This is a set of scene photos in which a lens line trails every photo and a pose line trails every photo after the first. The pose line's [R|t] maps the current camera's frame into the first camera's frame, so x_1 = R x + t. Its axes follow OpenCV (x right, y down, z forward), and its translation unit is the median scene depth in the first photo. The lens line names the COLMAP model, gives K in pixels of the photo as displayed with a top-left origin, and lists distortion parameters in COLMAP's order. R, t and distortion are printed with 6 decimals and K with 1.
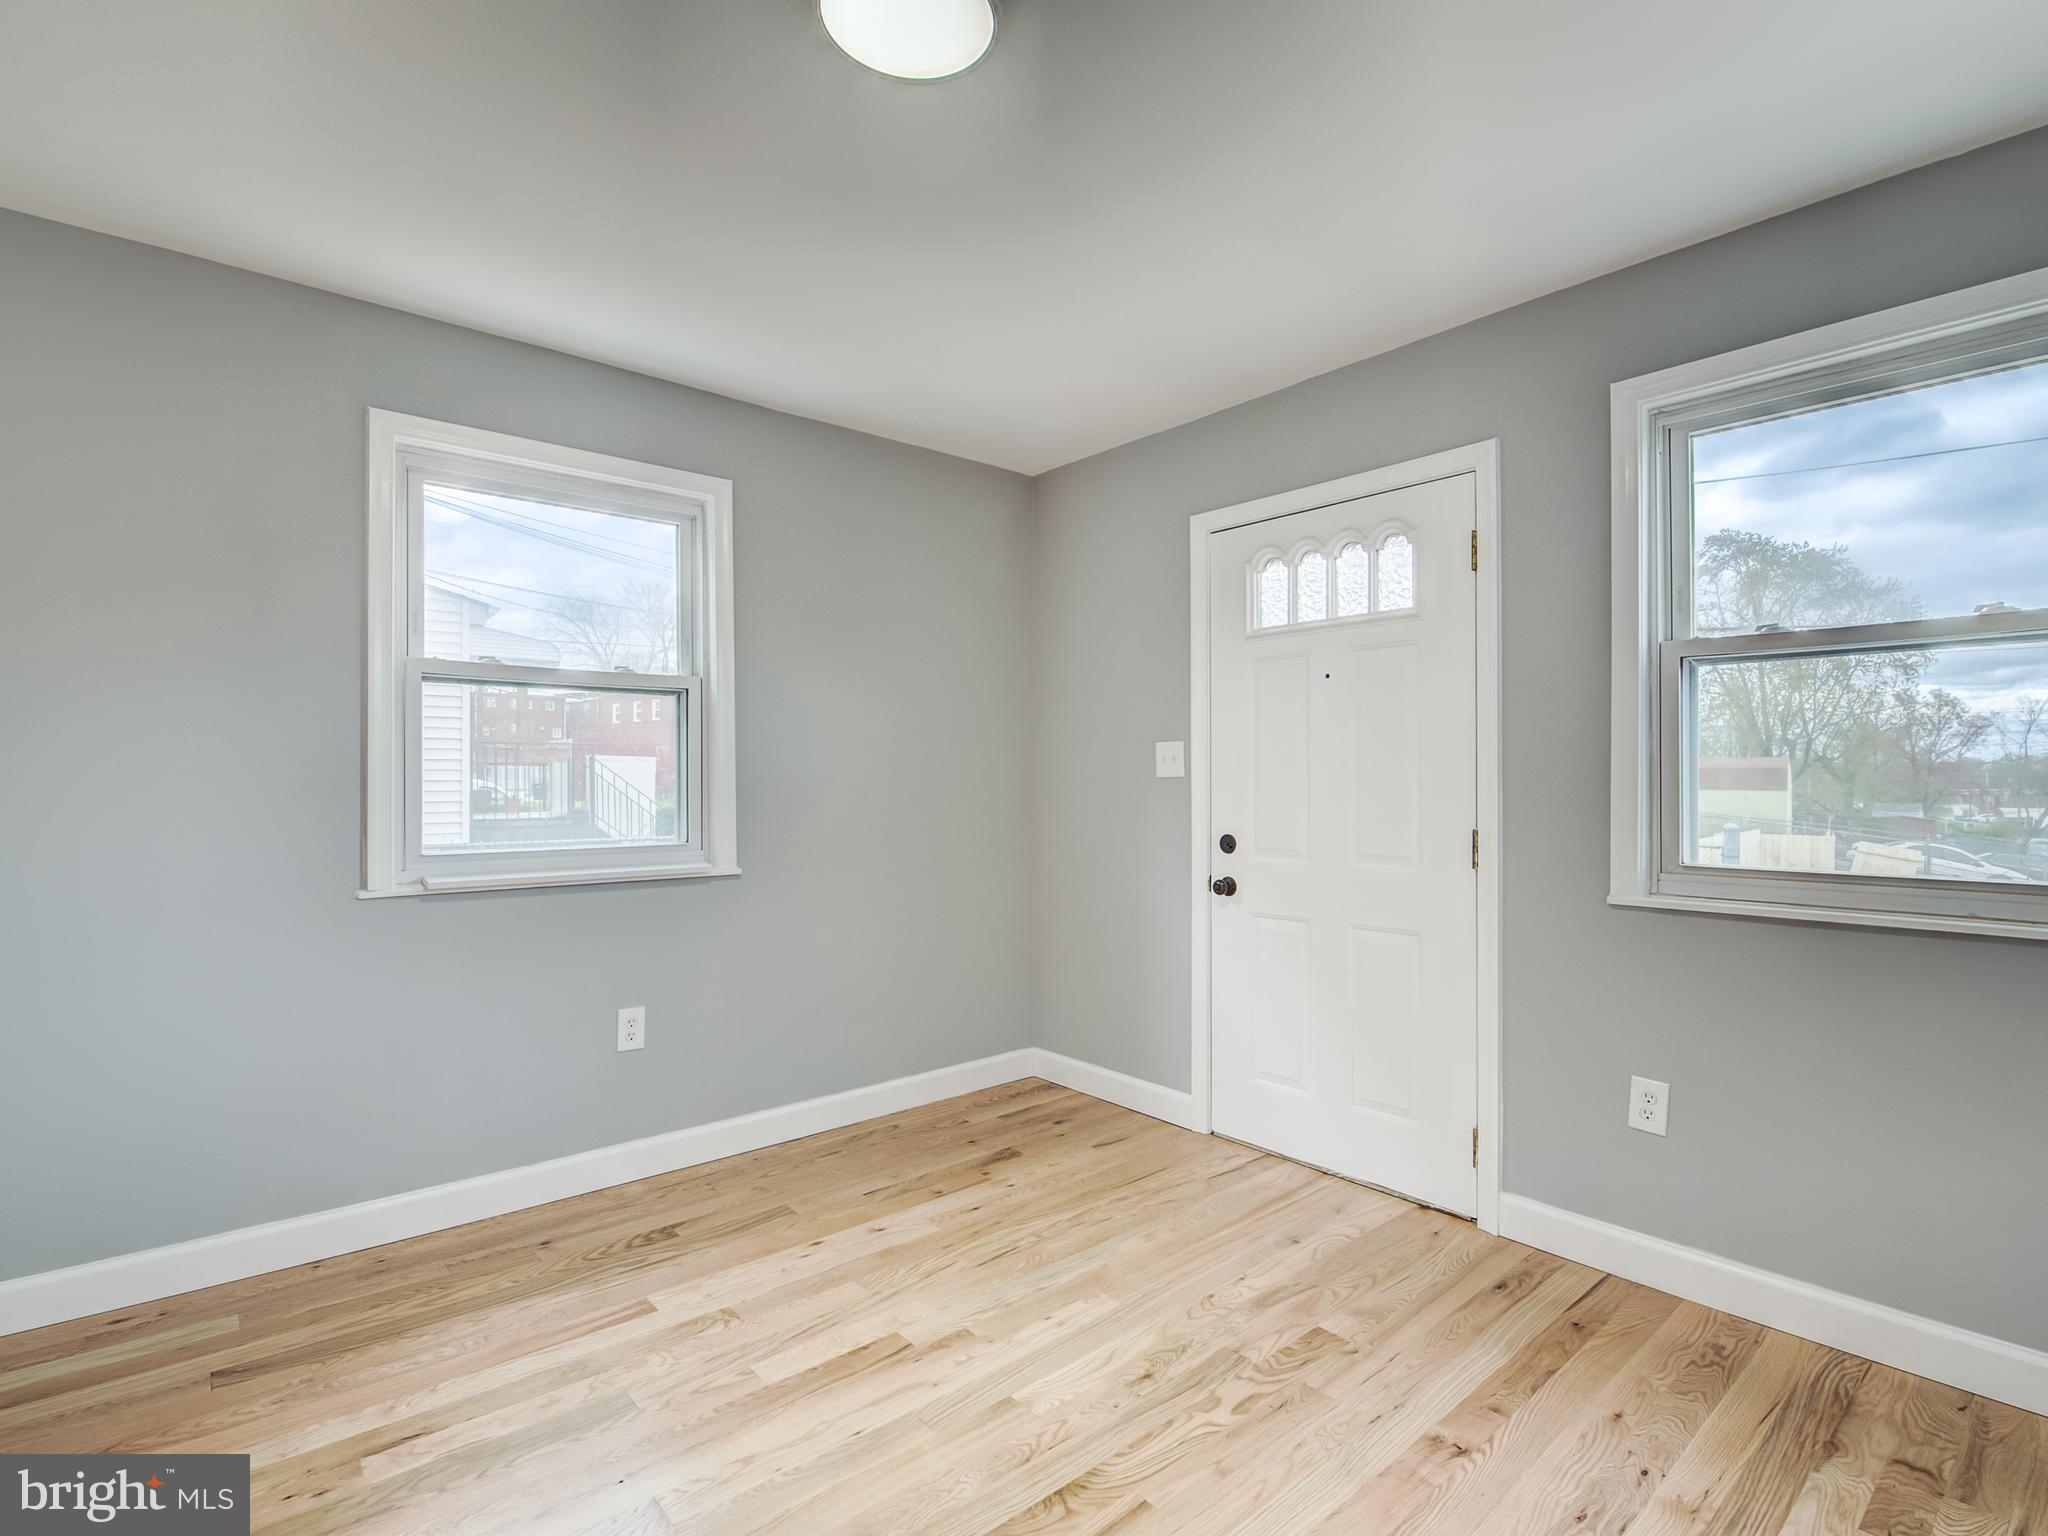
lens RADIAL K [[1000.6, 0, 1024.3], [0, 1000.6, 806.9], [0, 0, 1]] dist [-0.001097, -0.012713]
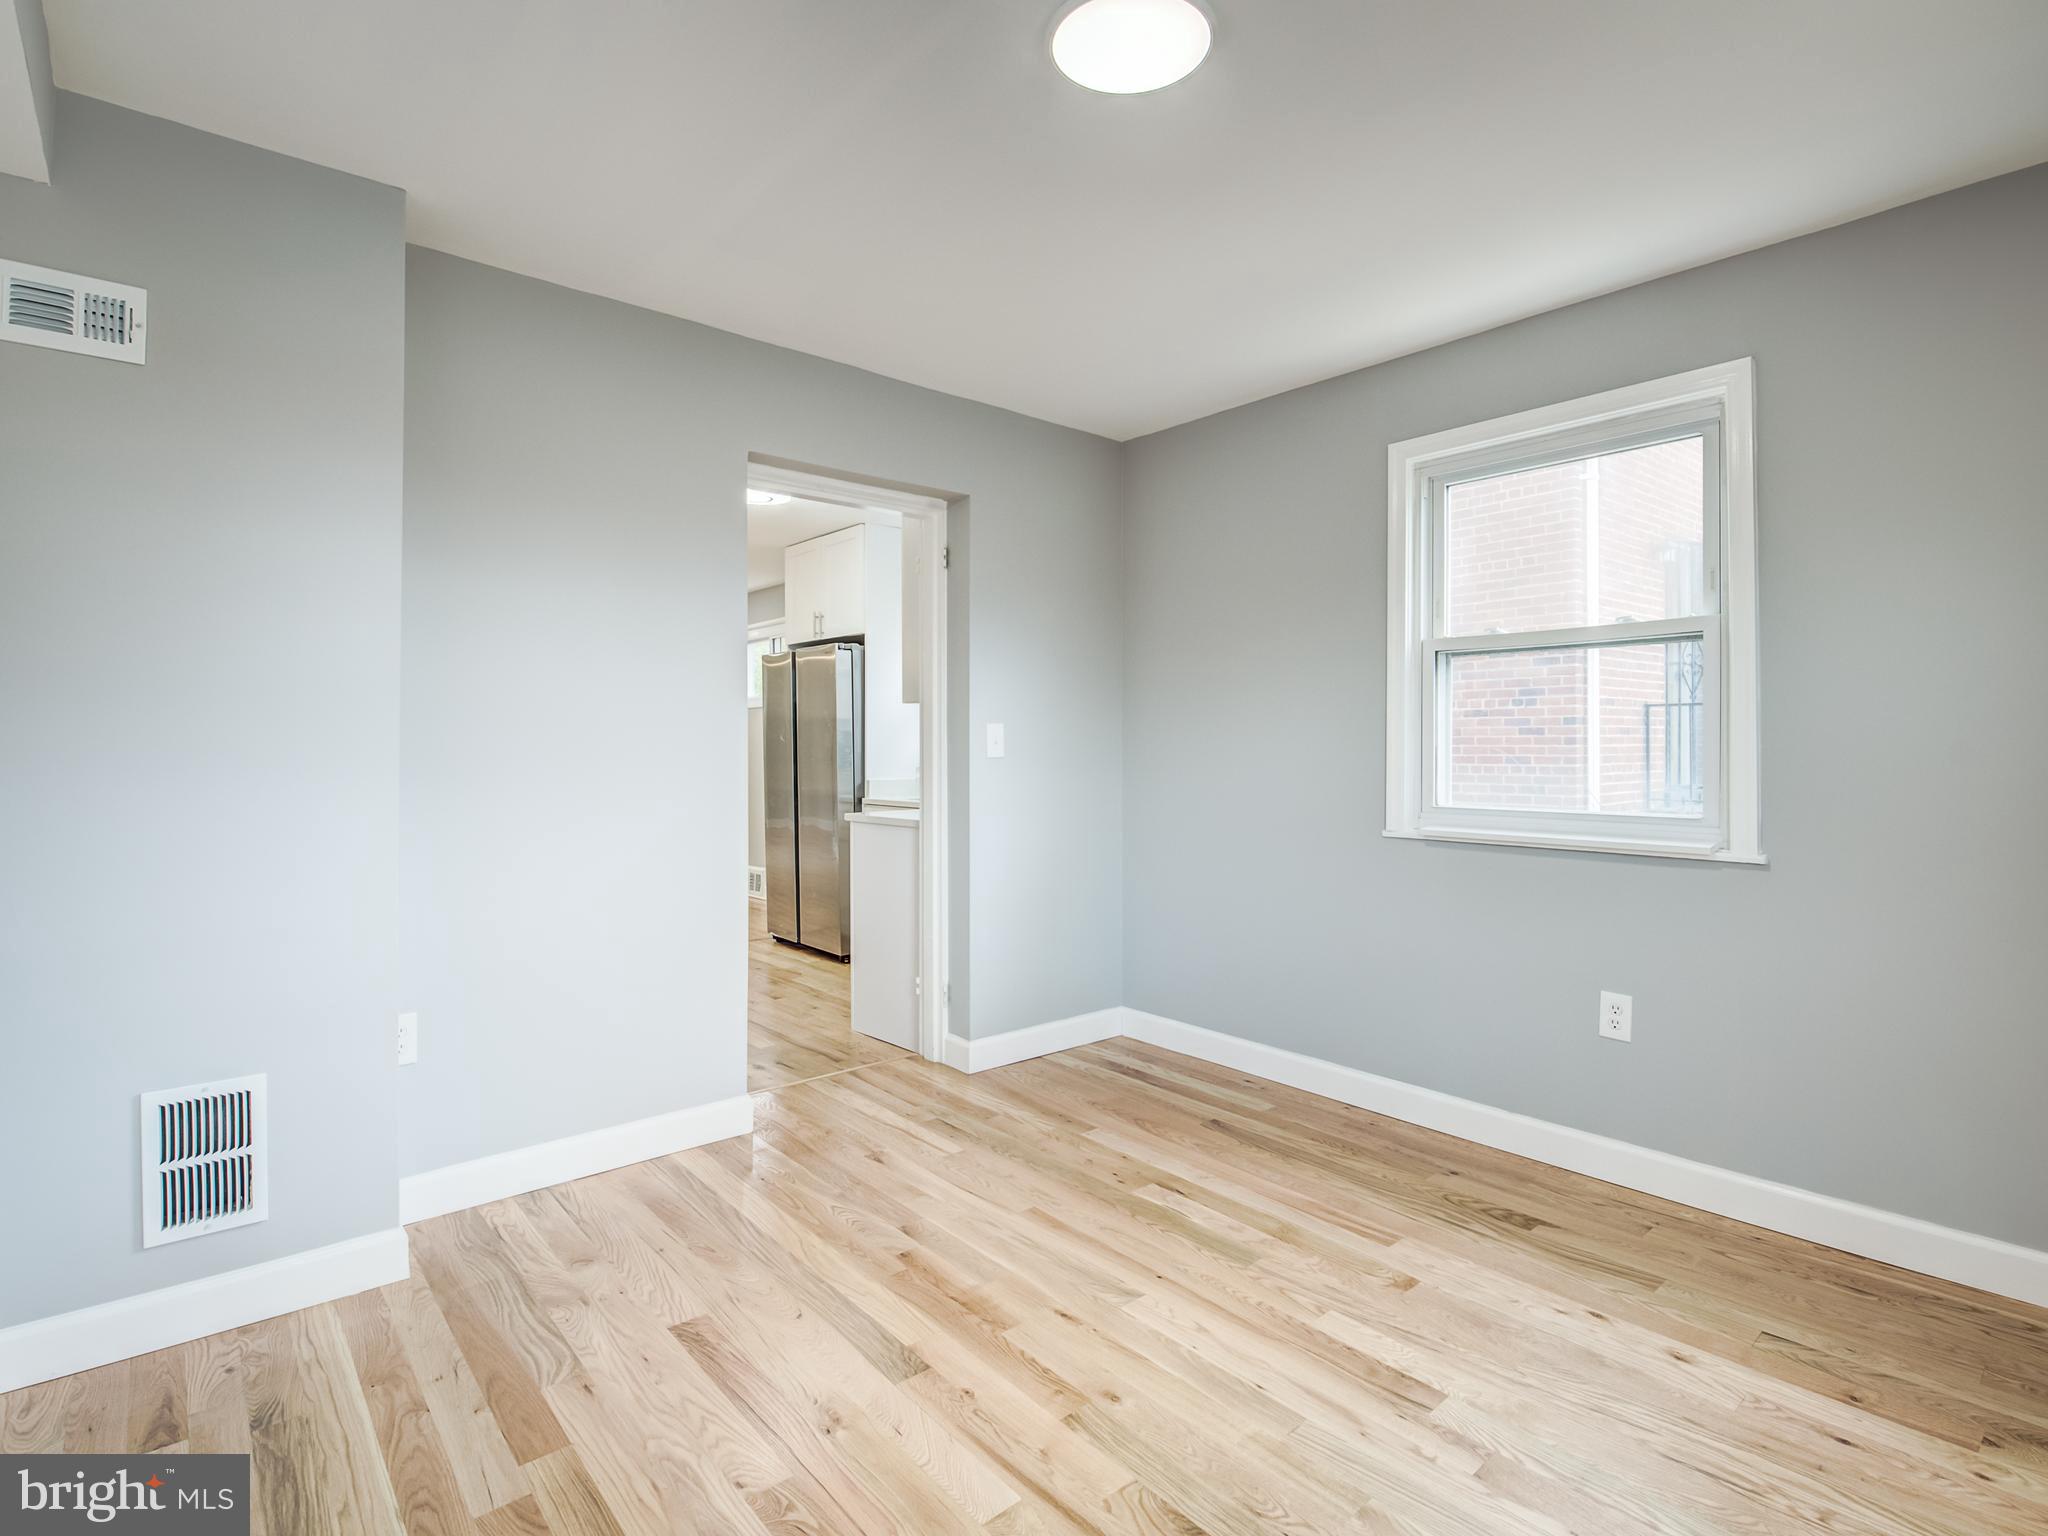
lens RADIAL K [[995.6, 0, 1023.3], [0, 995.6, 775.5], [0, 0, 1]] dist [-0.001416, -0.011169]
pose [[0.001000, 0.028279, -0.999600, 0.586724], [-0.027898, 0.999212, 0.028240, -0.007324], [0.999610, 0.027859, 0.001788, 0.533928]]
